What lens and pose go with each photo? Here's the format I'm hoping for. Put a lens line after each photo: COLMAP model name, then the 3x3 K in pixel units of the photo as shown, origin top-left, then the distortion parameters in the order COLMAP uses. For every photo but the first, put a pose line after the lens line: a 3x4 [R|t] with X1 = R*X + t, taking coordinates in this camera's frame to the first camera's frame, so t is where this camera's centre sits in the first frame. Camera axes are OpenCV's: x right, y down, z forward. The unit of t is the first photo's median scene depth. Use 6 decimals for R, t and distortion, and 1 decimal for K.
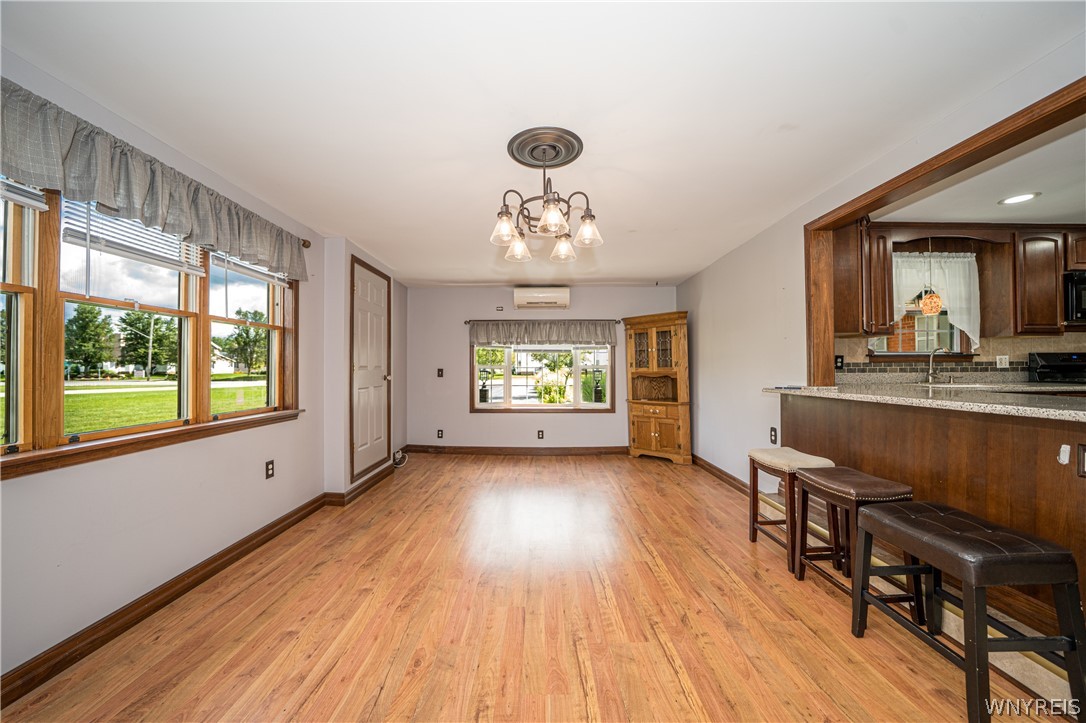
lens RADIAL K [[376.2, 0, 544.7], [0, 376.2, 365.0], [0, 0, 1]] dist [0.000032, 0.000008]
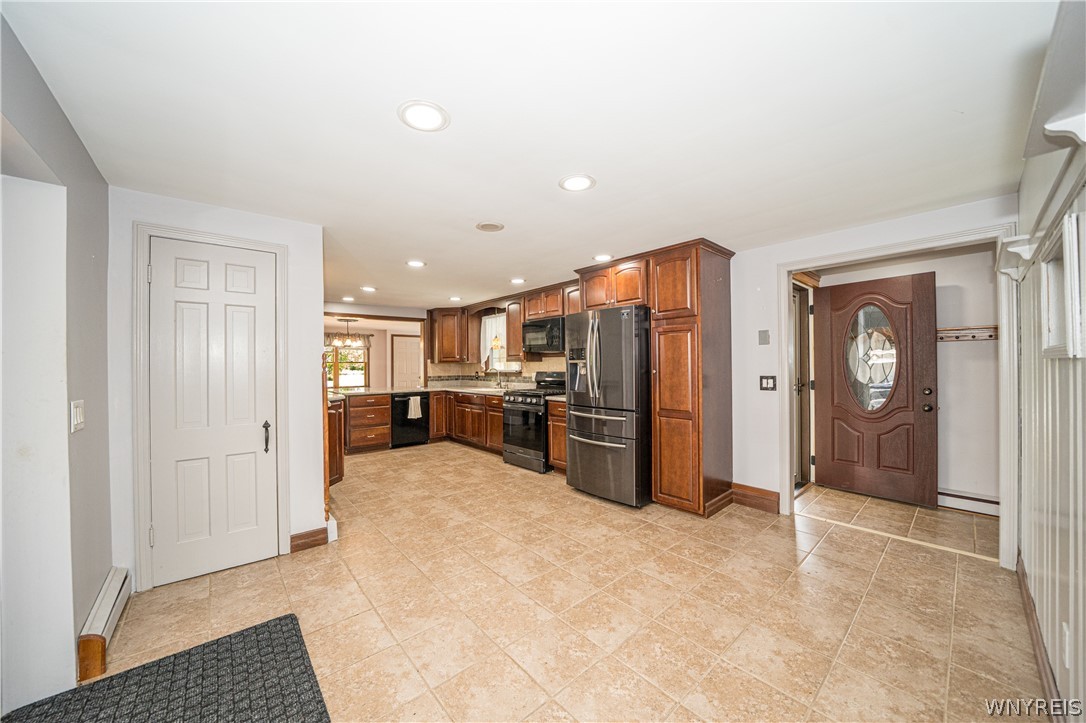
lens RADIAL K [[376.2, 0, 543.5], [0, 376.2, 365.3], [0, 0, 1]] dist [0.000032, 0.000008]
pose [[0.653669, -0.000258, -0.756781, 2.440260], [0.005734, 0.999973, 0.004613, -0.064287], [0.756759, -0.007355, 0.653652, 0.010870]]
